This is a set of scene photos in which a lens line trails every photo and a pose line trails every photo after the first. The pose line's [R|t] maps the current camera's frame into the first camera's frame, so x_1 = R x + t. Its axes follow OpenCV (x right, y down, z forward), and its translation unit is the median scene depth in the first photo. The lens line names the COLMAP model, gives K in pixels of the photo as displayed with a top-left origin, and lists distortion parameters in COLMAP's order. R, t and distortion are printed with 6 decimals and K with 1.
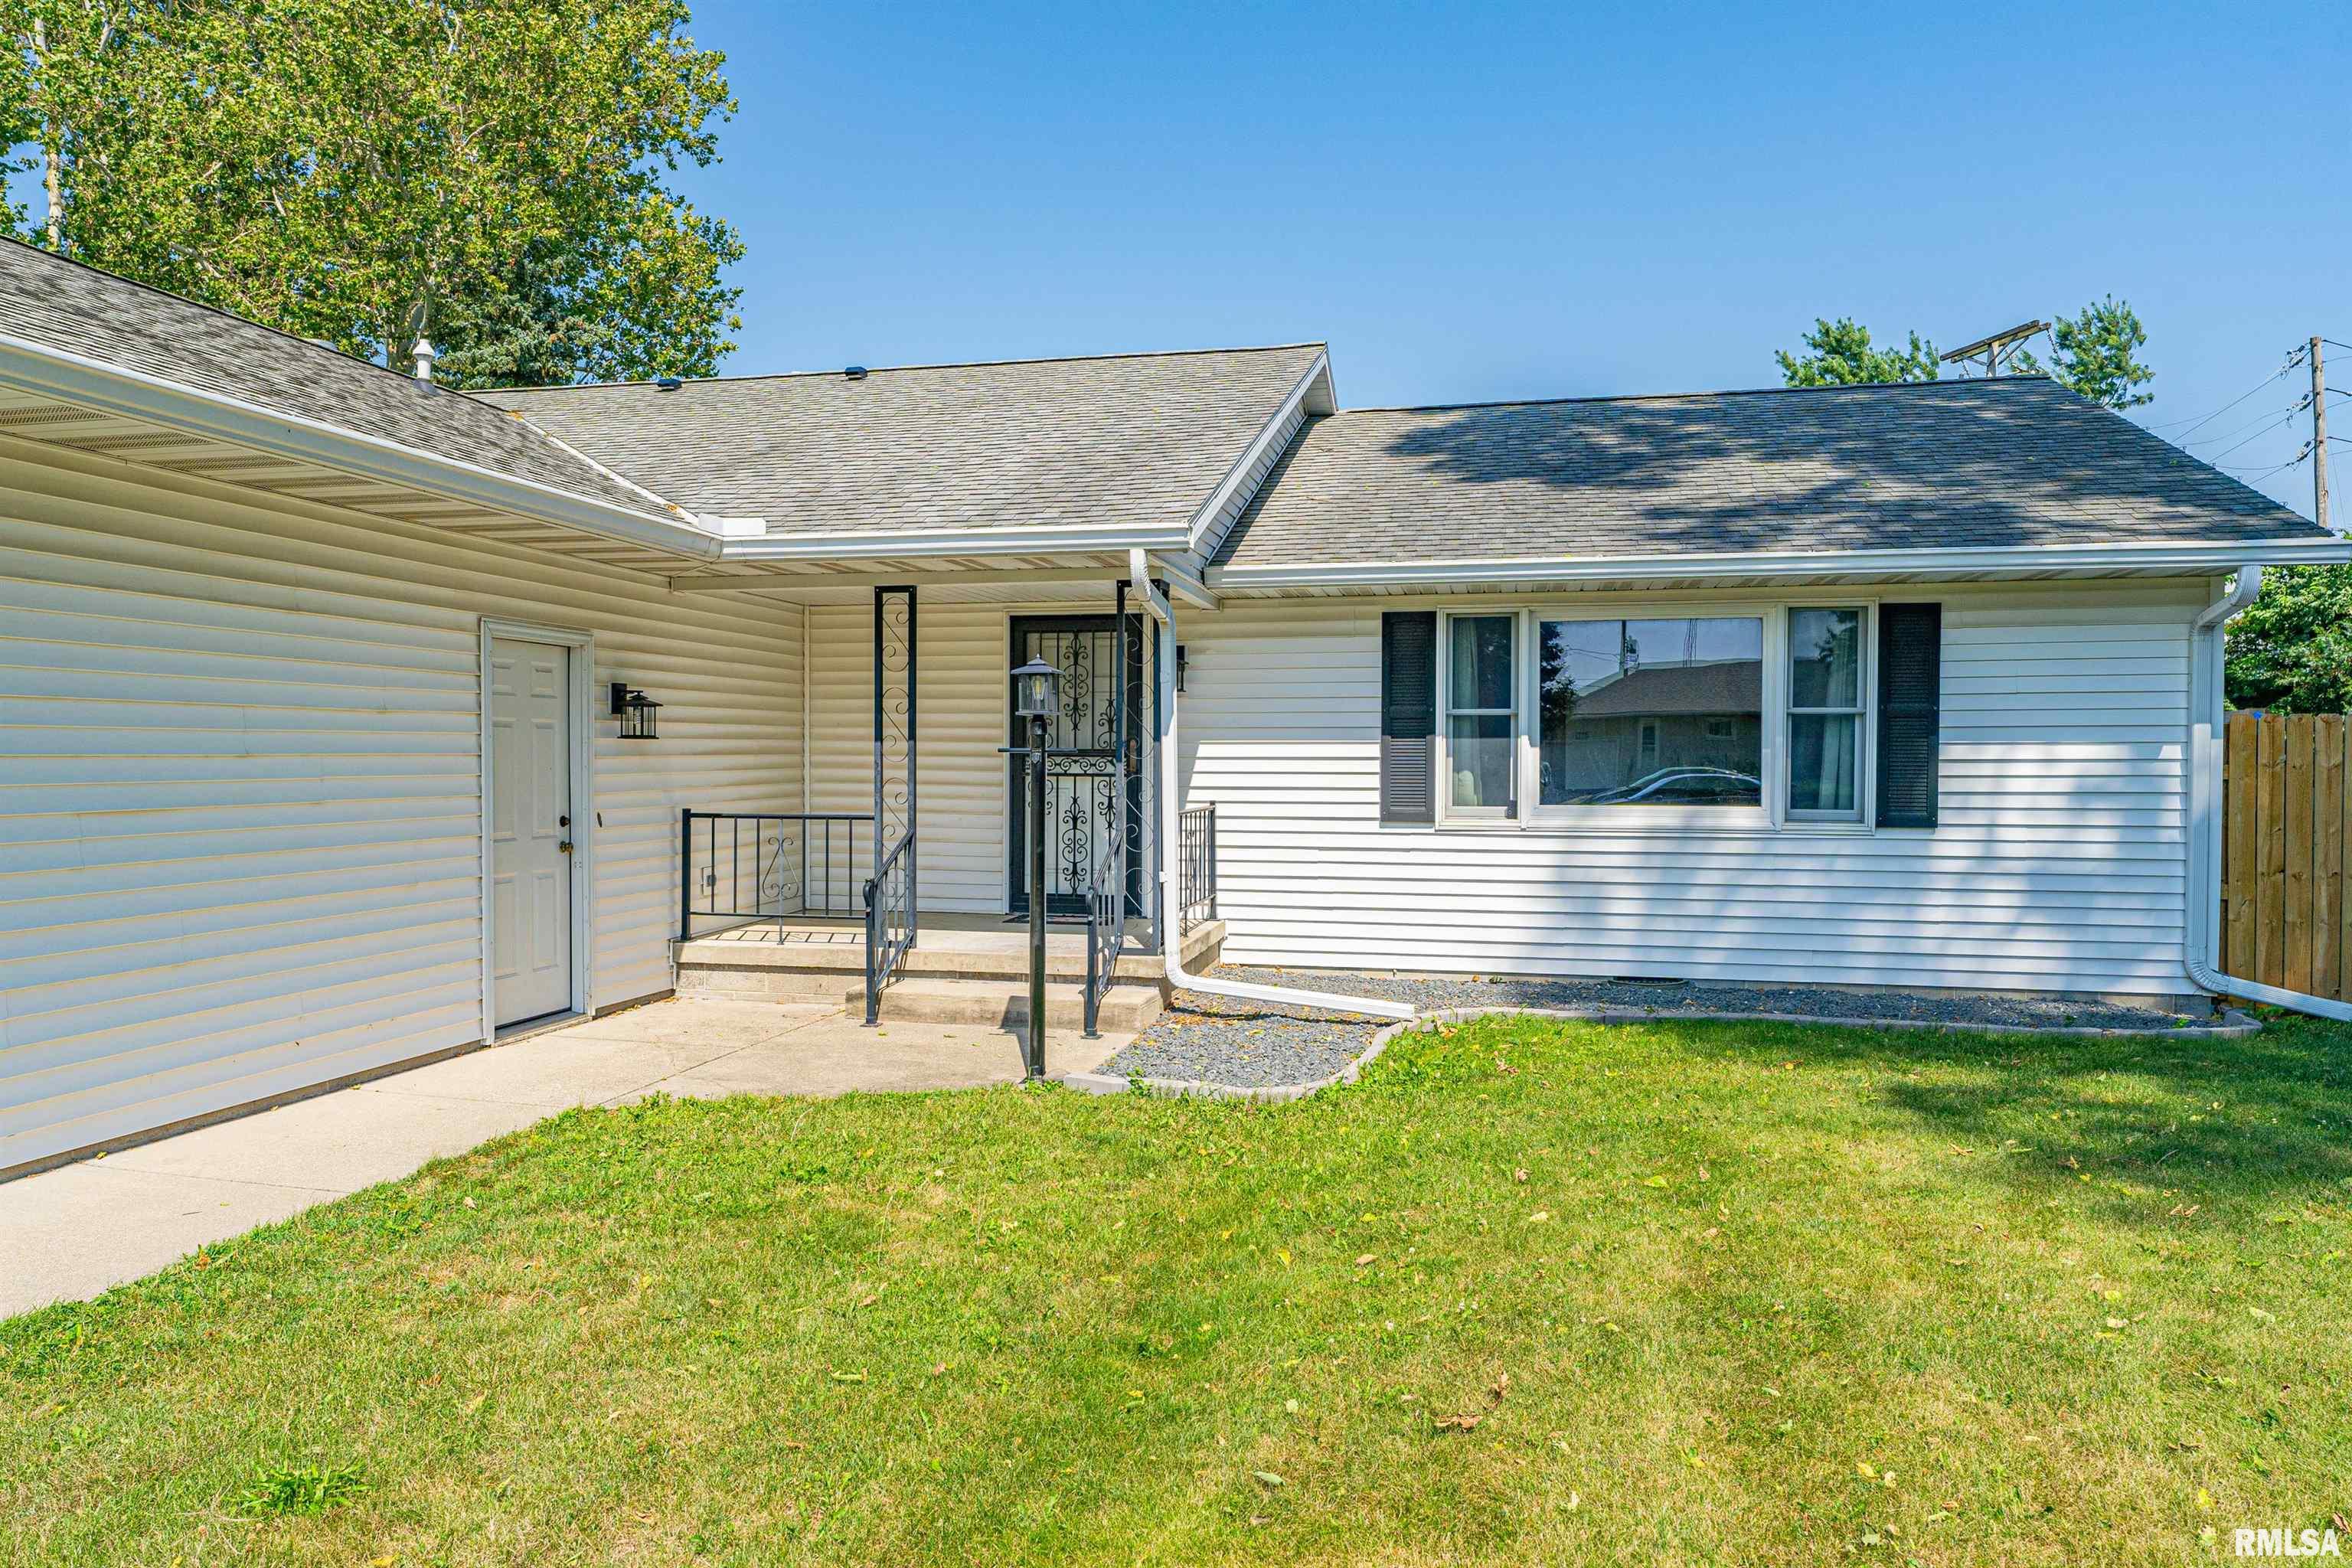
lens RADIAL K [[1564.7, 0, 1176.0], [0, 1564.7, 784.0], [0, 0, 1]] dist [-0.002932, -0.000757]
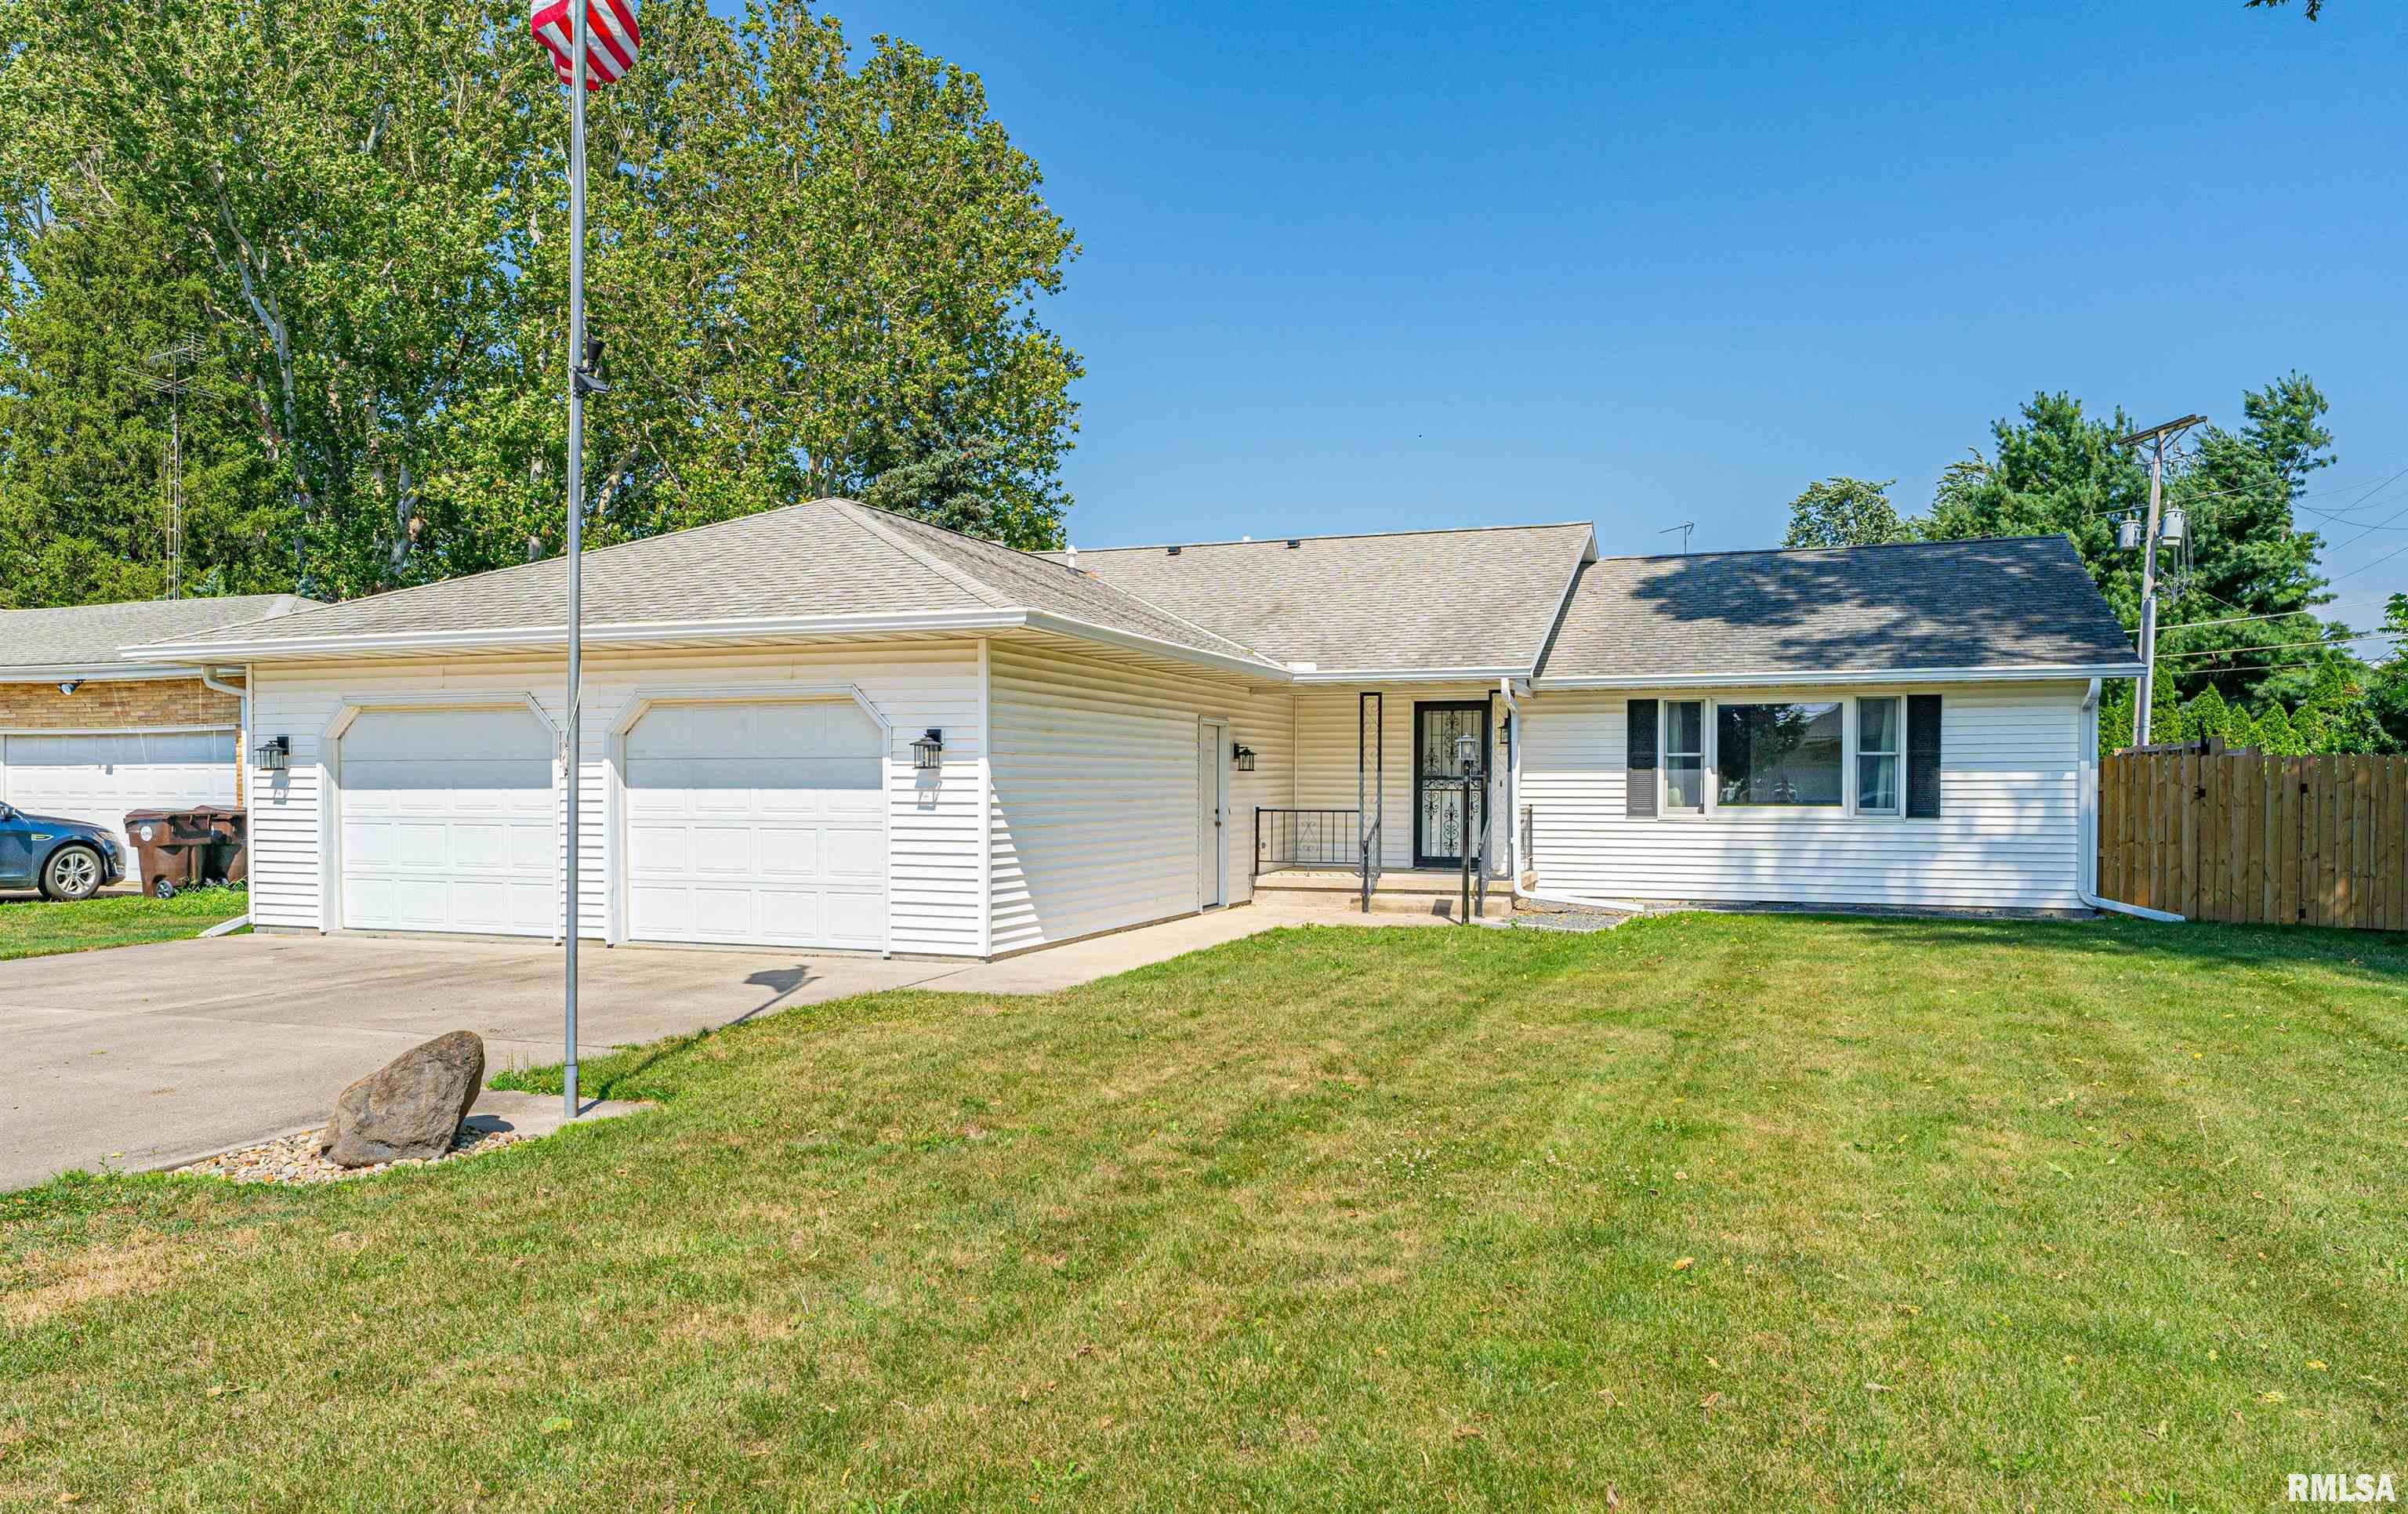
lens RADIAL K [[1606.3, 0, 1200.2], [0, 1606.3, 816.0], [0, 0, 1]] dist [0.047778, -0.126037]
pose [[0.991348, 0.000949, -0.131257, -0.118342], [-0.000744, 0.999998, 0.001609, 0.022957], [0.131258, -0.001497, 0.991347, -0.947977]]
